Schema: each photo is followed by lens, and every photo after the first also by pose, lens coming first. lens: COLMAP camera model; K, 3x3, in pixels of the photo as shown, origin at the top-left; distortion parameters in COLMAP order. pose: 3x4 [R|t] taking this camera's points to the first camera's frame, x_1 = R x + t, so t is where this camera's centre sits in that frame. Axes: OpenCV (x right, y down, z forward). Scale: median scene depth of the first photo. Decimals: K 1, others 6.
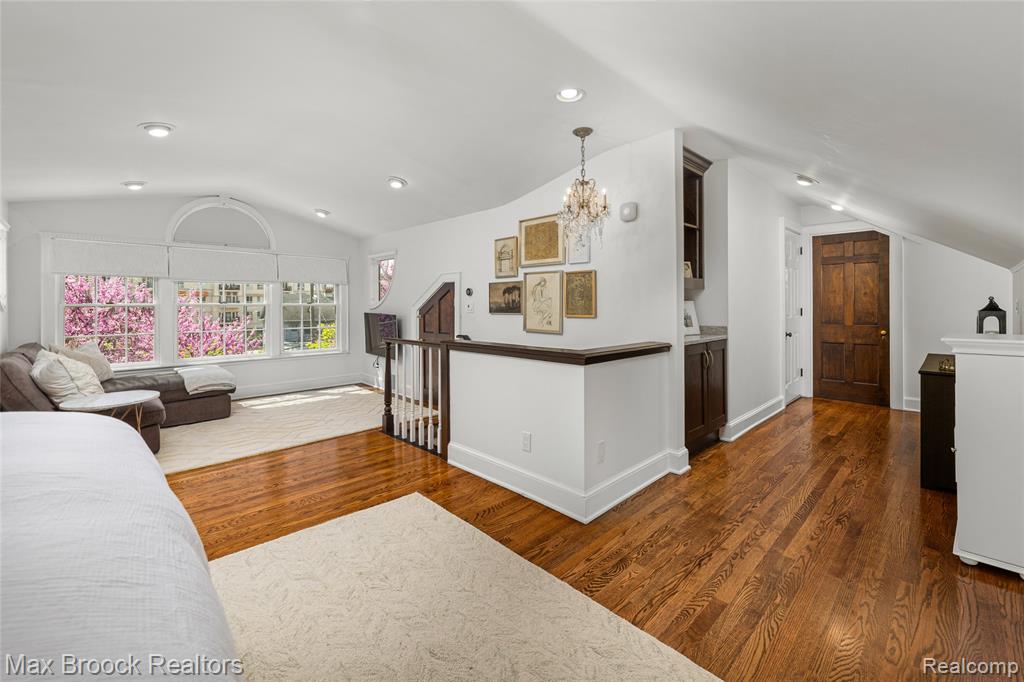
lens RADIAL K [[432.3, 0, 512.6], [0, 432.3, 301.5], [0, 0, 1]] dist [-0.001094, -0.000143]
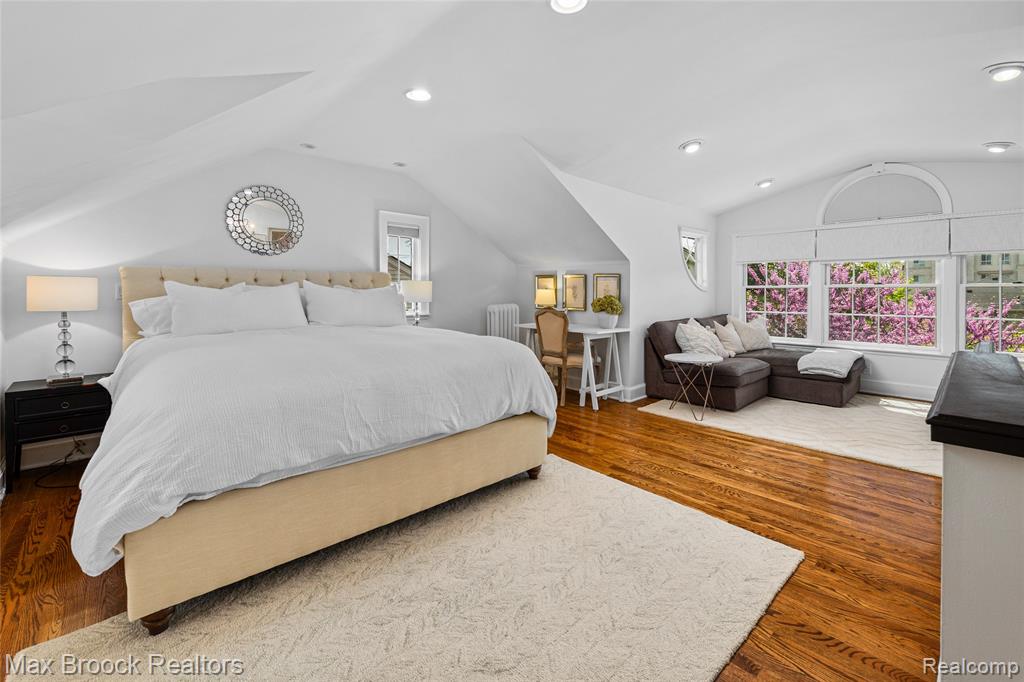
lens RADIAL K [[432.3, 0, 512.6], [0, 432.3, 301.5], [0, 0, 1]] dist [-0.001094, -0.000143]
pose [[-0.021744, 0.031248, -0.999275, 0.477625], [0.010013, 0.999468, 0.031037, 0.005519], [0.999713, -0.009331, -0.022046, 0.543651]]
